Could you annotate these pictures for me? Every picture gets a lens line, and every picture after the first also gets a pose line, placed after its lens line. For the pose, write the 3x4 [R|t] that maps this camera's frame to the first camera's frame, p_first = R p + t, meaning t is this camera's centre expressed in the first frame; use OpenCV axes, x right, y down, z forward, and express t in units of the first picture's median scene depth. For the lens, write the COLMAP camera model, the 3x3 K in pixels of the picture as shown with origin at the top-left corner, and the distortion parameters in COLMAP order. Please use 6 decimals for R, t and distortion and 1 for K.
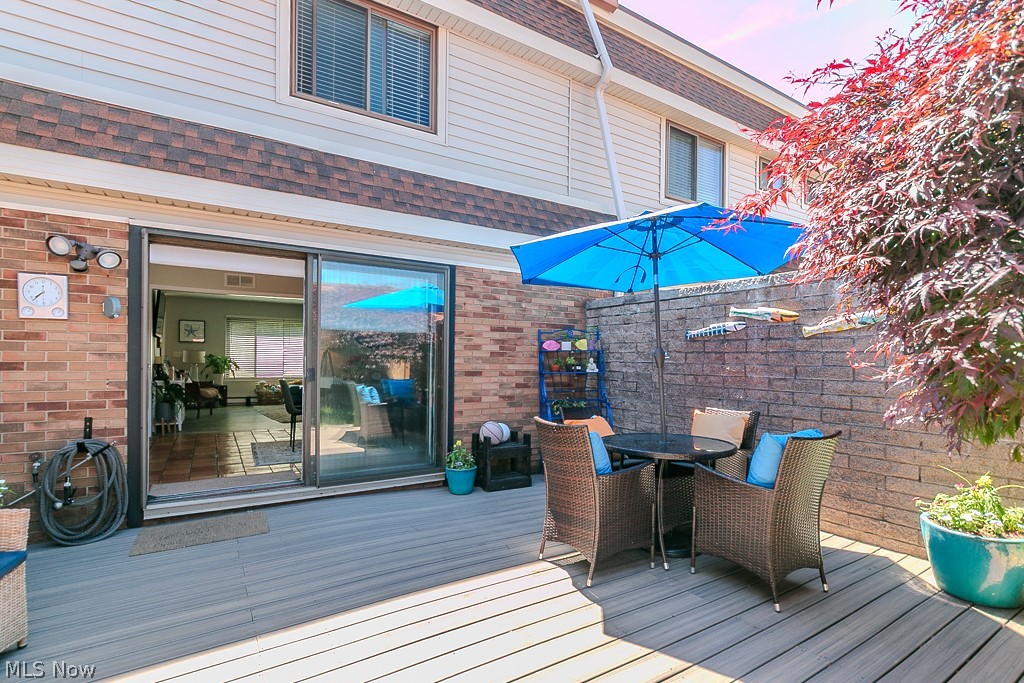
lens RADIAL K [[484.2, 0, 510.6], [0, 484.2, 363.9], [0, 0, 1]] dist [-0.000069, -0.000065]
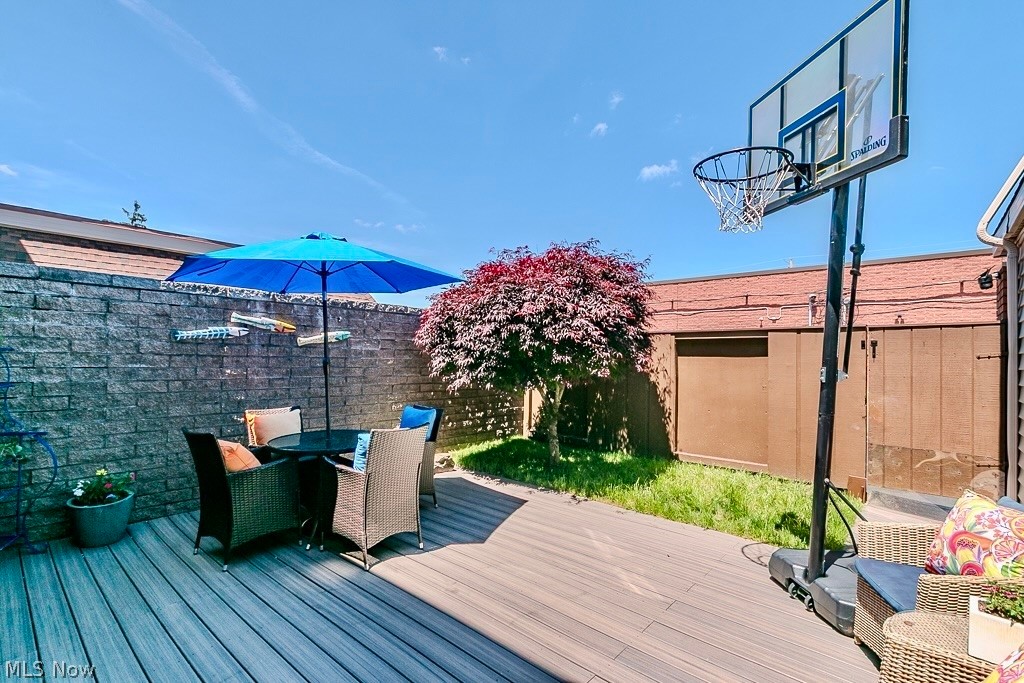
lens RADIAL K [[469.6, 0, 508.0], [0, 469.6, 357.5], [0, 0, 1]] dist [0.000968, 0.000090]
pose [[-0.279883, -0.011338, 0.959967, -0.688950], [-0.007503, 0.999926, 0.009623, -0.035411], [-0.960005, -0.004510, -0.279947, 0.719067]]
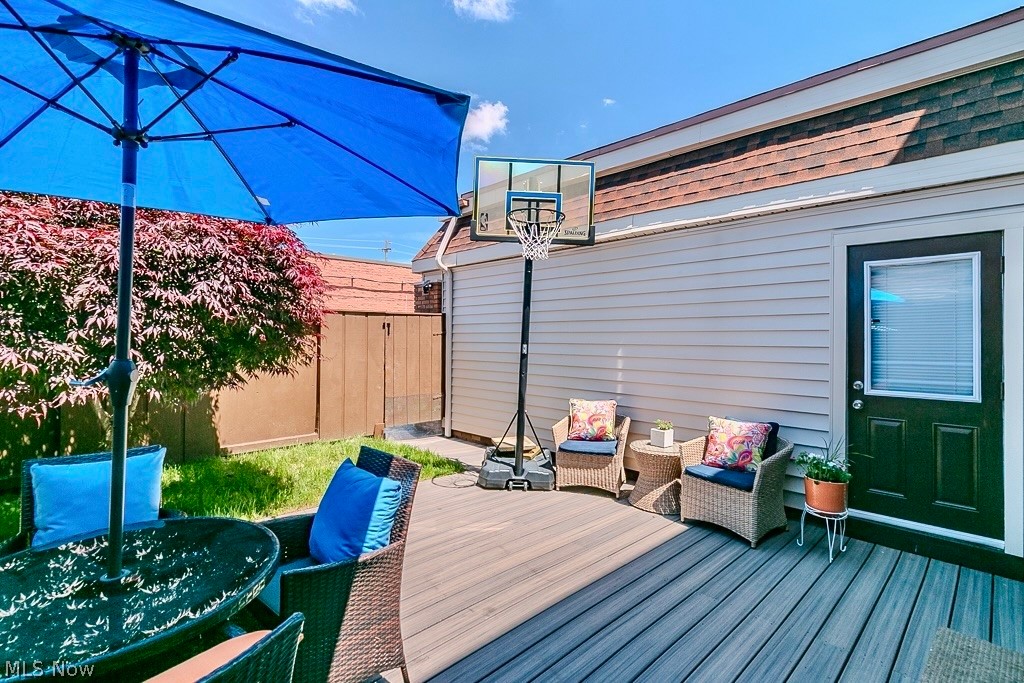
lens RADIAL K [[477.0, 0, 510.2], [0, 477.0, 330.9], [0, 0, 1]] dist [-0.001140, -0.000173]
pose [[-0.976821, -0.021658, -0.212961, 0.050965], [-0.020200, 0.999755, -0.009019, -0.038687], [0.213104, -0.004508, -0.977019, 1.173681]]
